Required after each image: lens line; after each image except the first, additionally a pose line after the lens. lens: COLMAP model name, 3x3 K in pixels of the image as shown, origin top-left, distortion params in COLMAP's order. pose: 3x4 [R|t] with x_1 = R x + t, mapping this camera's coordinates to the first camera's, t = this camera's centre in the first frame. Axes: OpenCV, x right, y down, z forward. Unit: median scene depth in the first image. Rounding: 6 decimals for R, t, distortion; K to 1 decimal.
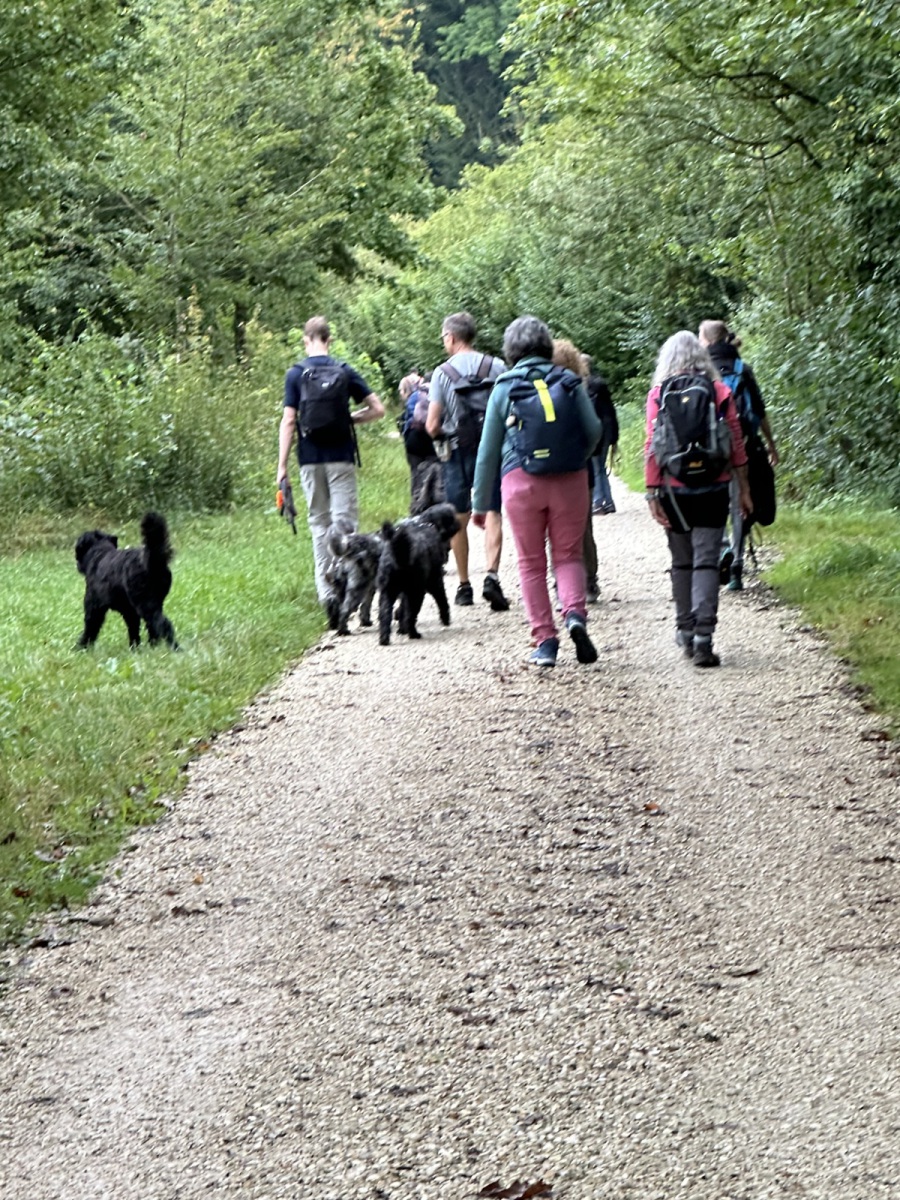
lens RADIAL K [[3738.7, 0, 449.9], [0, 3738.7, 600.1], [0, 0, 1]] dist [0.039171, 0.000000]
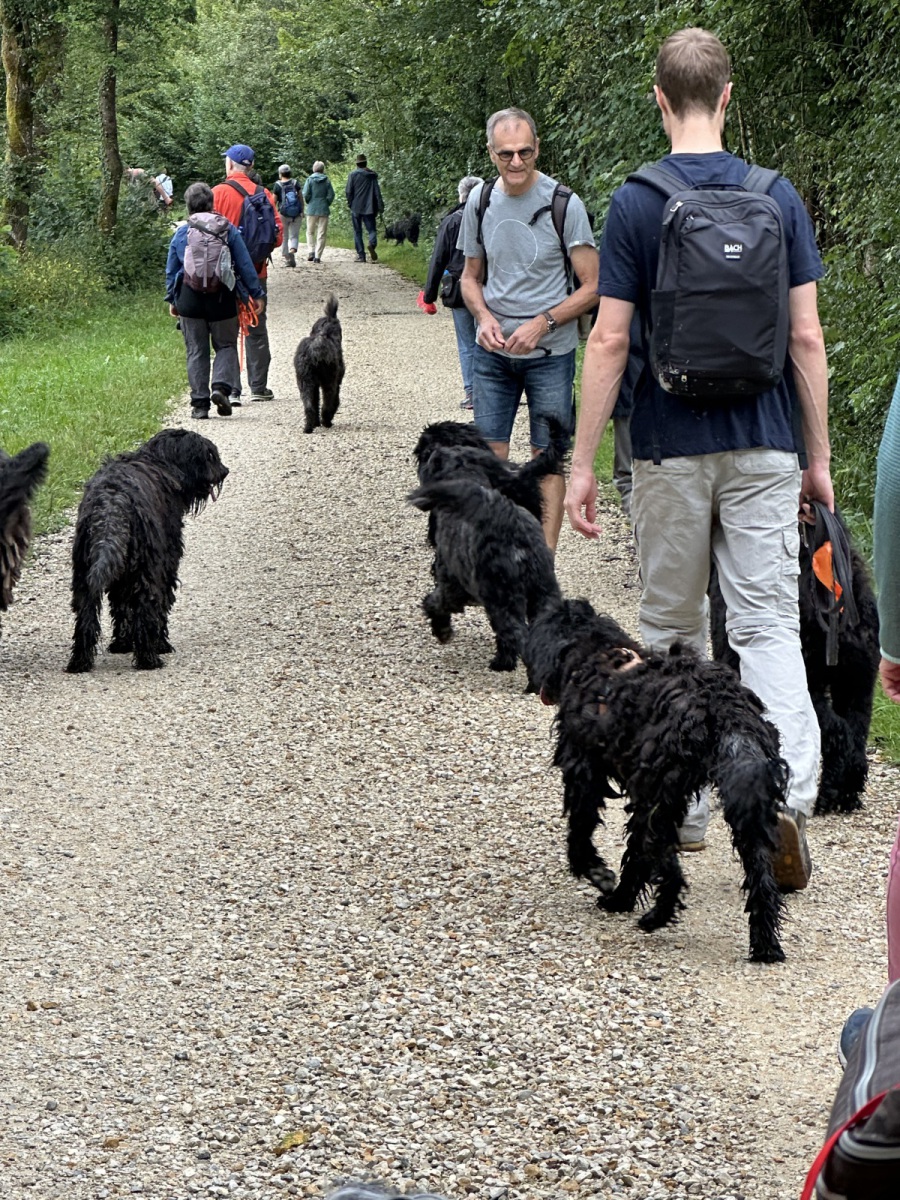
lens RADIAL K [[3738.7, 0, 450.2], [0, 3738.7, 599.5], [0, 0, 1]] dist [0.039171, 0.000000]
pose [[0.993420, 0.023278, 0.112136, -0.053857], [-0.029110, 0.998292, 0.050658, 0.034493], [-0.110765, -0.053589, 0.992401, -0.578779]]
